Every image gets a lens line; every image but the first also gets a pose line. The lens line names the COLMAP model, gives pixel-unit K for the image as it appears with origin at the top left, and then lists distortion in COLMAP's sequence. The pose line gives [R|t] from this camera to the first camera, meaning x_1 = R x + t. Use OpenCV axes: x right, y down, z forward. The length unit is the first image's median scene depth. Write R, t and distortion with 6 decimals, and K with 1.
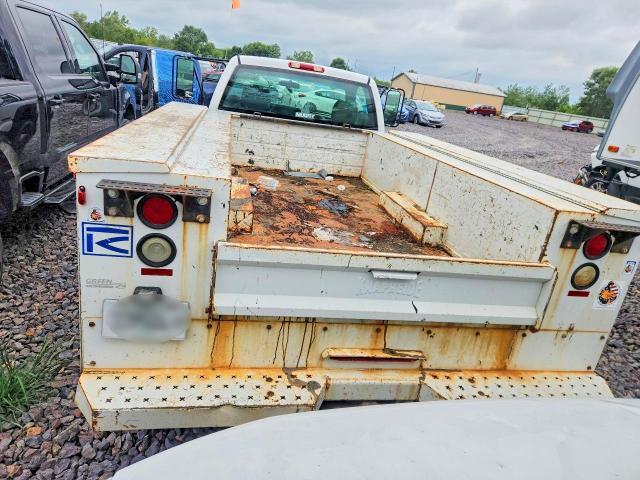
lens RADIAL K [[428.8, 0, 311.3], [0, 428.8, 239.4], [0, 0, 1]] dist [0.082252, -0.078577]
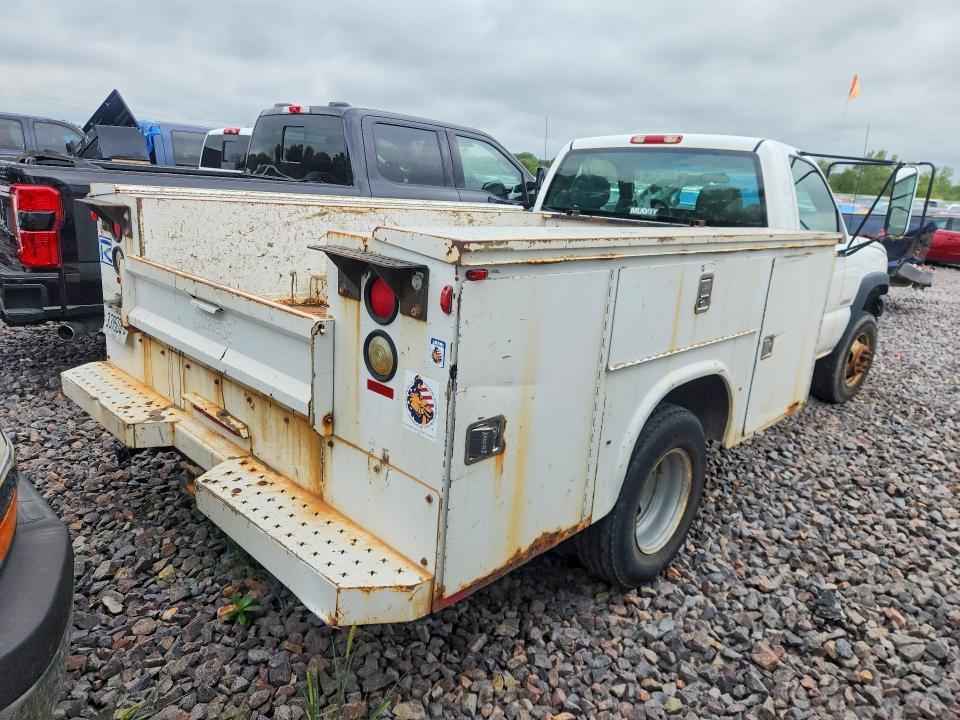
lens RADIAL K [[643.2, 0, 466.9], [0, 643.2, 359.1], [0, 0, 1]] dist [0.082252, -0.078577]
pose [[0.576186, 0.112216, -0.809578, 1.347636], [-0.264278, 0.962899, -0.054621, 0.103128], [0.773413, 0.245425, 0.584465, 0.589235]]
